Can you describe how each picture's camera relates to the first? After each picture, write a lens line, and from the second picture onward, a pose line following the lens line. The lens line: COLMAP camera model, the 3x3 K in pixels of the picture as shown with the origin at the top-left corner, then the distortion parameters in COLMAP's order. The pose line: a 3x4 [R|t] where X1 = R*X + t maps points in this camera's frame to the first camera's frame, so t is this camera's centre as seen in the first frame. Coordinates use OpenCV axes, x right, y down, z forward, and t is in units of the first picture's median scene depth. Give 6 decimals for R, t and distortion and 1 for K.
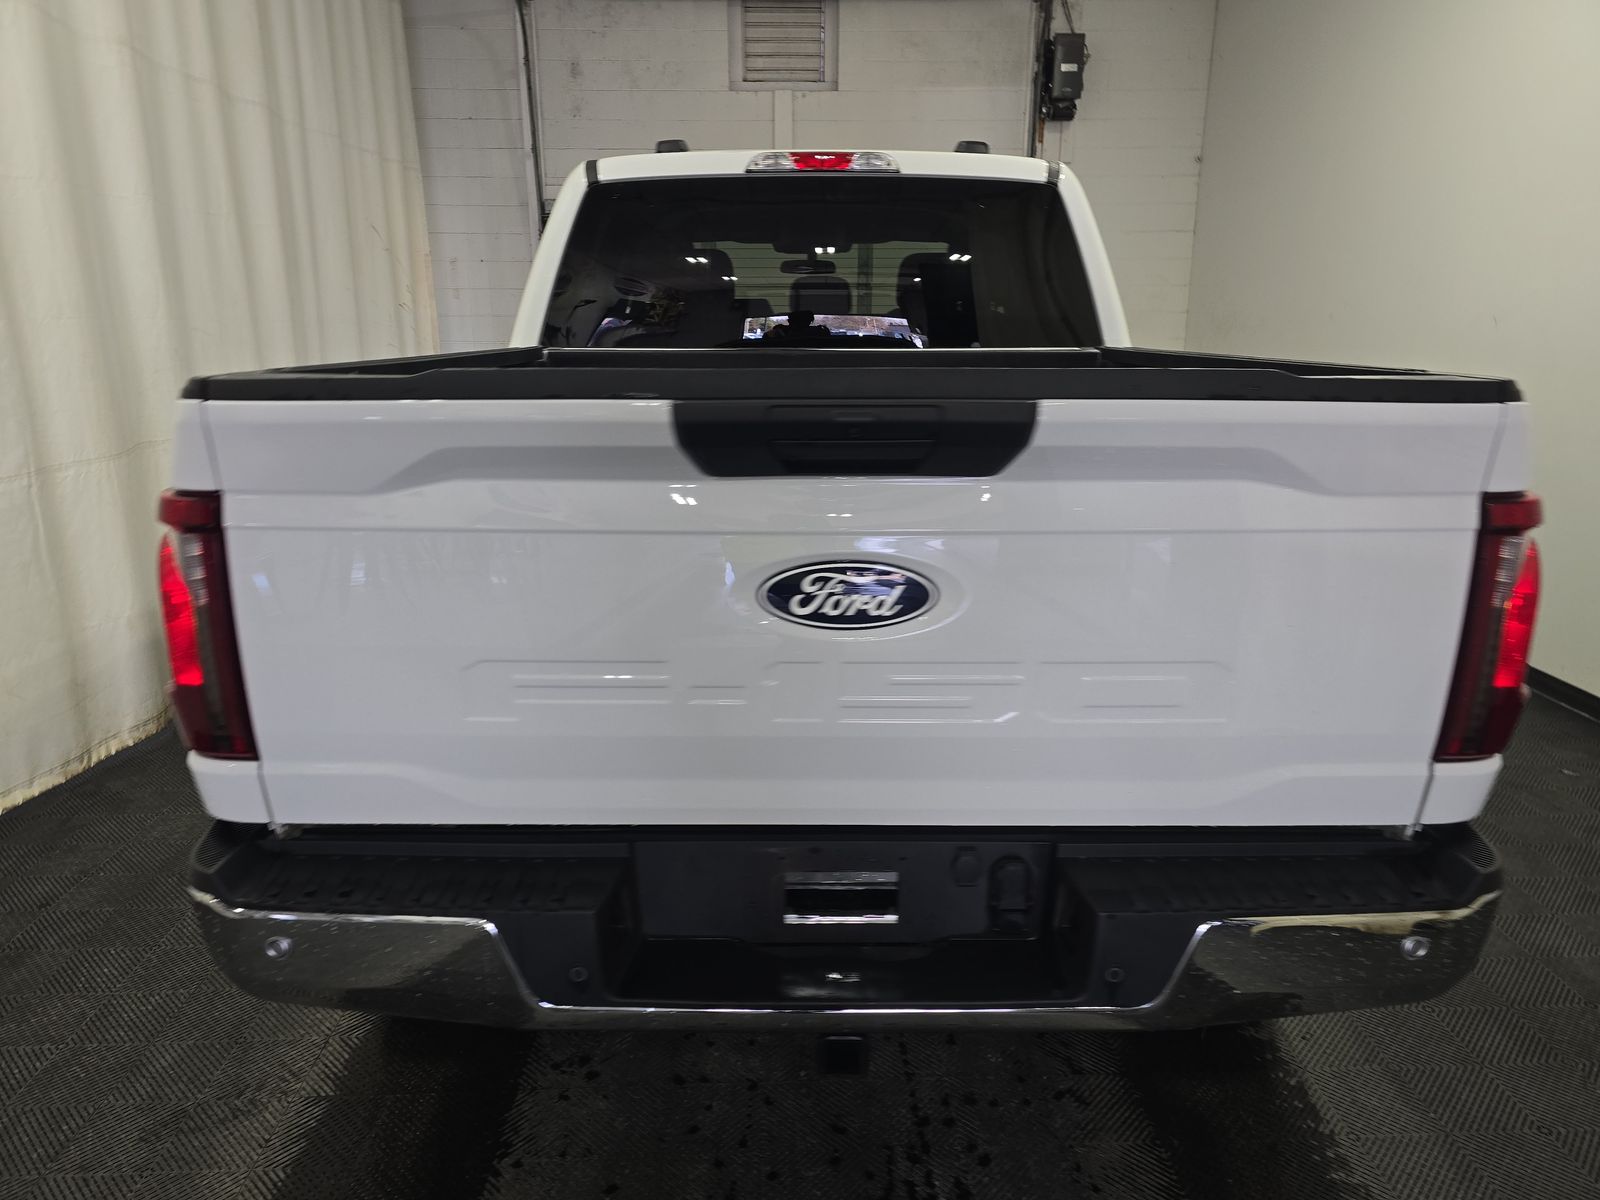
lens RADIAL K [[1084.0, 0, 816.4], [0, 1084.0, 600.9], [0, 0, 1]] dist [0.007160, 0.003161]
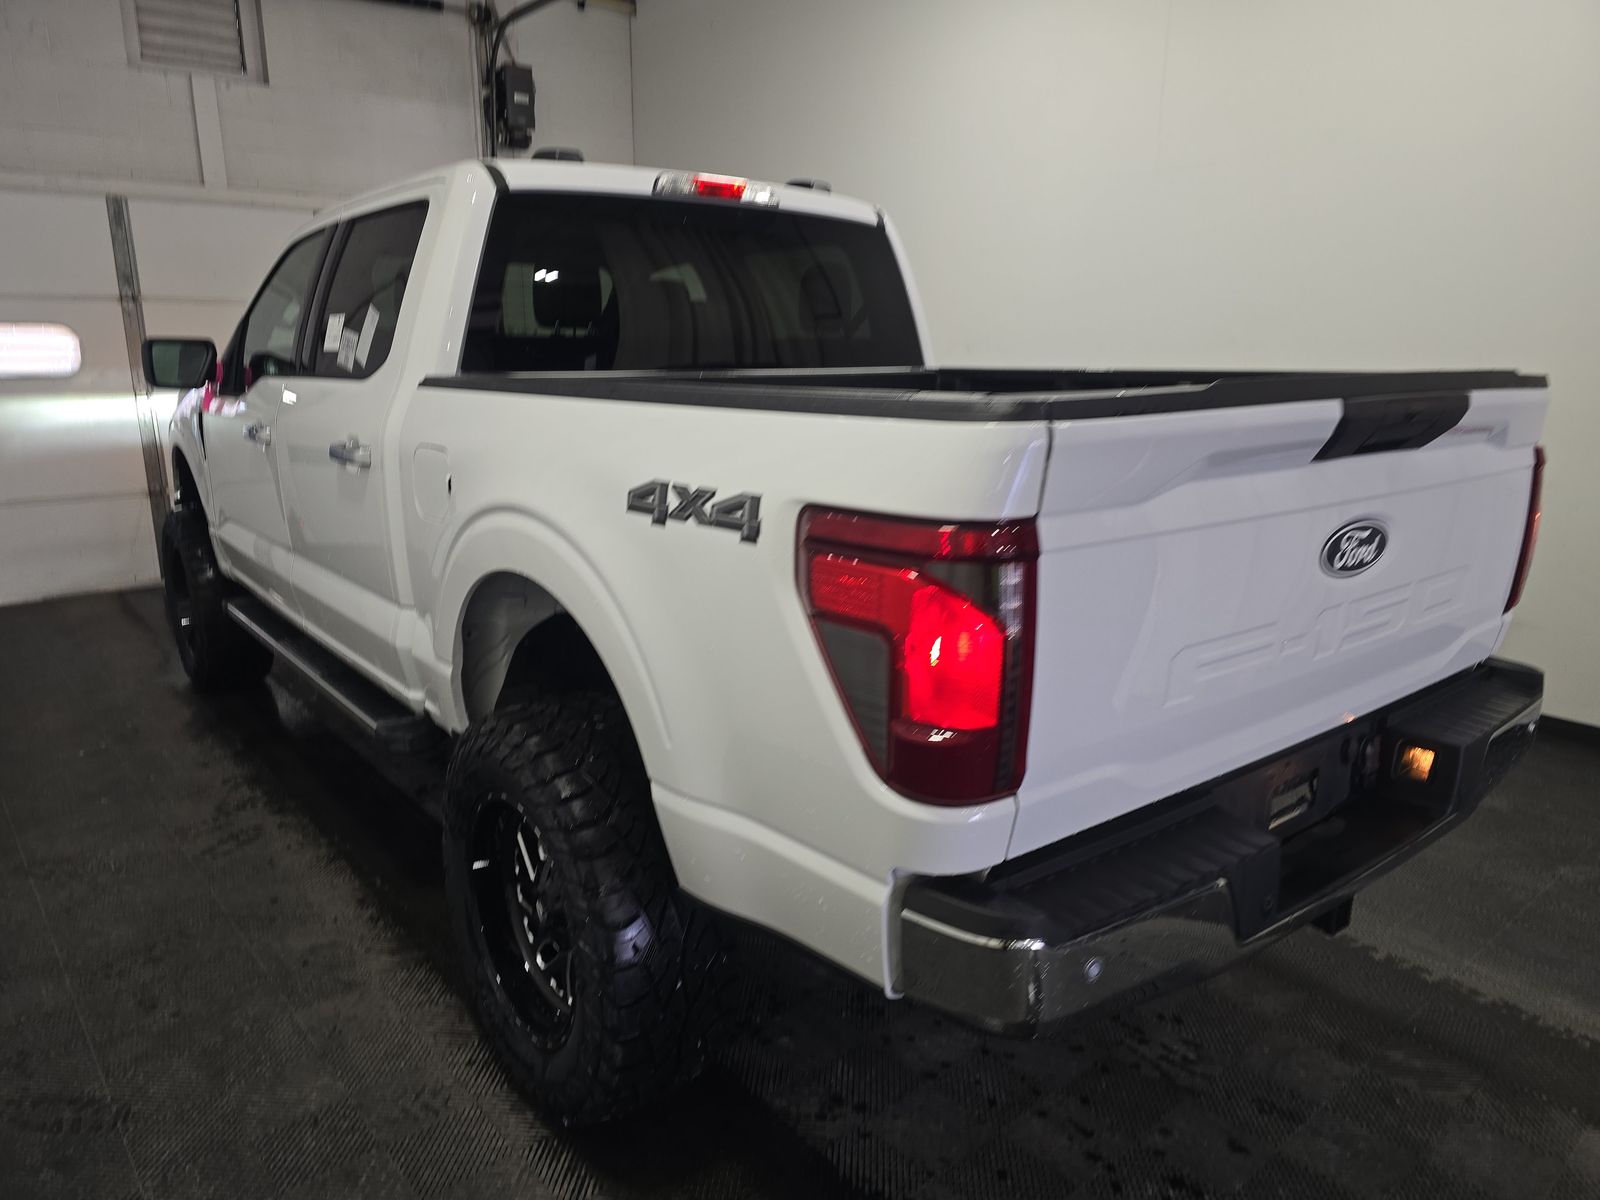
lens RADIAL K [[1084.0, 0, 816.4], [0, 1084.0, 600.9], [0, 0, 1]] dist [0.007160, 0.003161]
pose [[0.782856, -0.141789, 0.605832, -0.584162], [0.156729, 0.987230, 0.028525, -0.037405], [-0.602140, 0.072620, 0.795081, 0.161068]]
